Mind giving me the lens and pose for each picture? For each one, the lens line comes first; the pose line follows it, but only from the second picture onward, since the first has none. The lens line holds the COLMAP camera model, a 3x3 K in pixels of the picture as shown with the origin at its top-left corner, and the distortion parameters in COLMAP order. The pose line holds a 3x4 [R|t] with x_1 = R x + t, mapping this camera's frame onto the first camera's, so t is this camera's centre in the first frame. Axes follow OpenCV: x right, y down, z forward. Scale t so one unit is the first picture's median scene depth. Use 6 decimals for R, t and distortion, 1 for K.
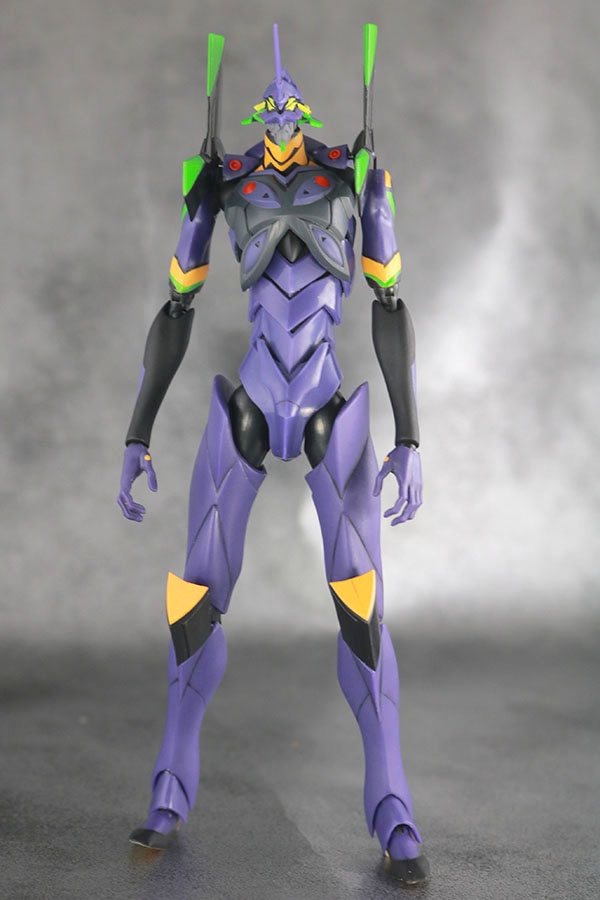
lens RADIAL K [[1695.7, 0, 301.0], [0, 1695.7, 447.1], [0, 0, 1]] dist [-0.020488, 0.000000]
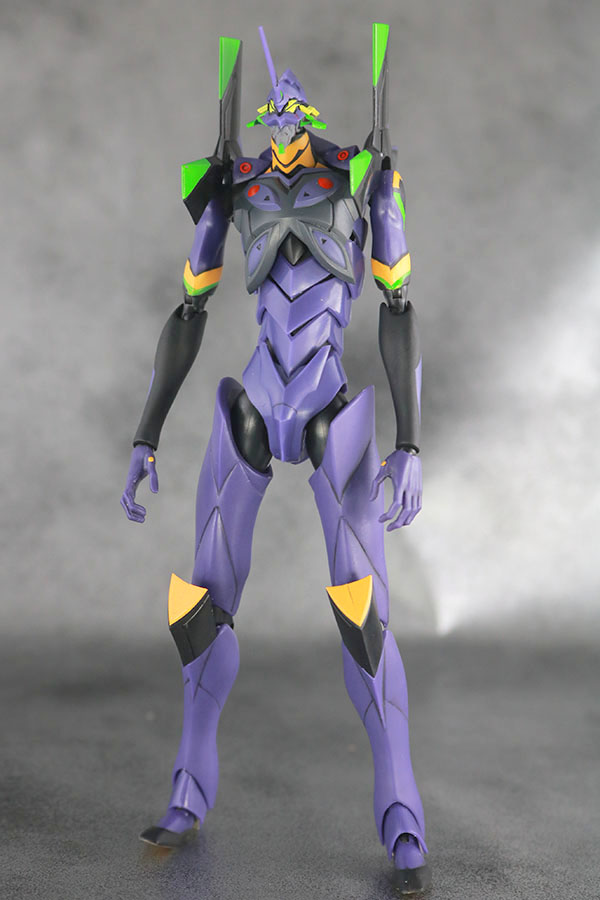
lens RADIAL K [[1695.7, 0, 299.4], [0, 1695.7, 446.0], [0, 0, 1]] dist [-0.020488, 0.000000]
pose [[0.989479, 0.010298, -0.144313, 0.138683], [-0.010100, 0.999947, 0.002102, -0.004450], [0.144327, -0.000622, 0.989530, 0.014007]]
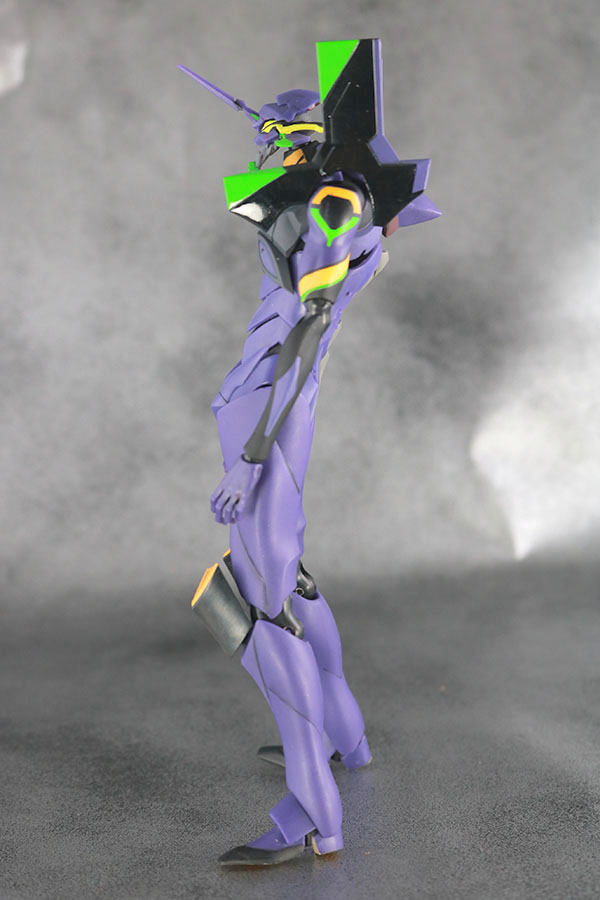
lens RADIAL K [[1695.7, 0, 295.0], [0, 1695.7, 450.0], [0, 0, 1]] dist [-0.020488, 0.000000]
pose [[0.980833, -0.055590, -0.186750, 0.143963], [0.071584, 0.994220, 0.080017, -0.081773], [0.181223, -0.091852, 0.979143, -0.050660]]
